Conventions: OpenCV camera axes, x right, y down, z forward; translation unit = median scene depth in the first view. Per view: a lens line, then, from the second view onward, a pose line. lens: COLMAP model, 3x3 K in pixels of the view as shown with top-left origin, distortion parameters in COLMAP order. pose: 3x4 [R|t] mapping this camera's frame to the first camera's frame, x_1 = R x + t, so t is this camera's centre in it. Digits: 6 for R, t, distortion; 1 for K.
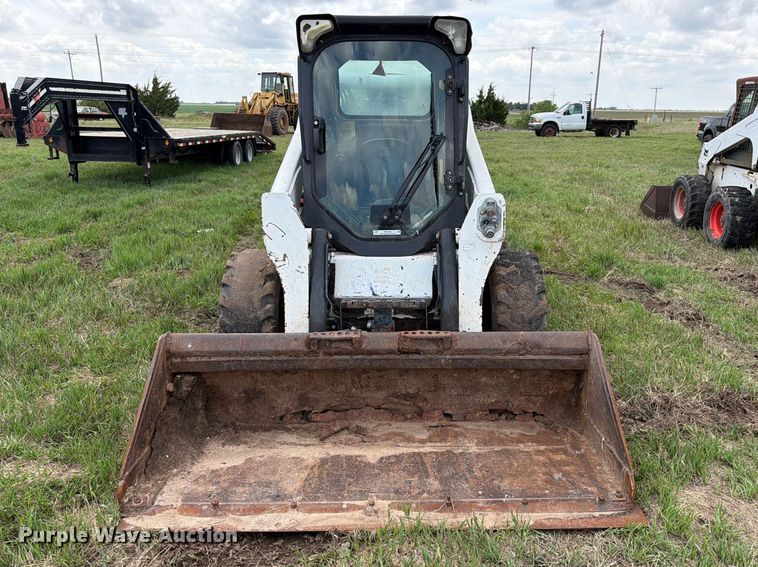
lens RADIAL K [[554.8, 0, 379.3], [0, 554.8, 264.7], [0, 0, 1]] dist [0.036682, 0.001240]
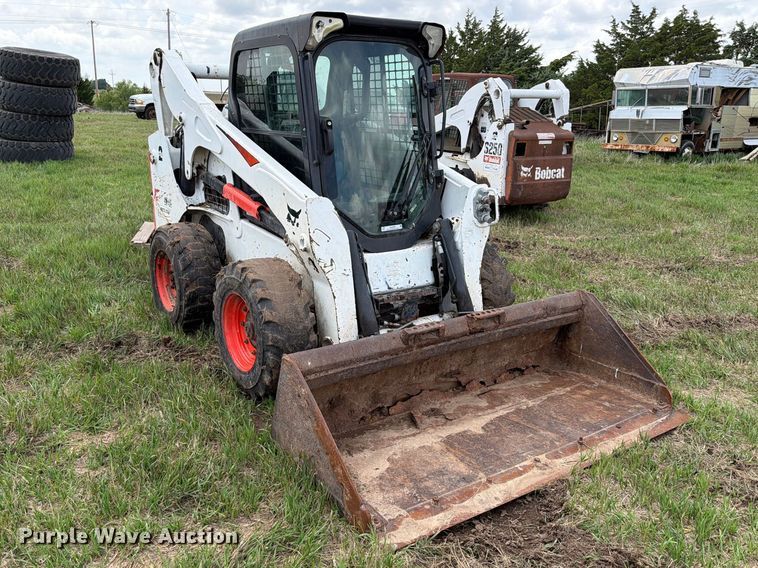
lens RADIAL K [[537.8, 0, 379.0], [0, 537.8, 284.0], [0, 0, 1]] dist [-0.001443, -0.009491]
pose [[0.894138, -0.138235, 0.425920, -0.523001], [0.117007, 0.990238, 0.075754, -0.038104], [-0.432234, -0.017899, 0.901584, 0.108937]]
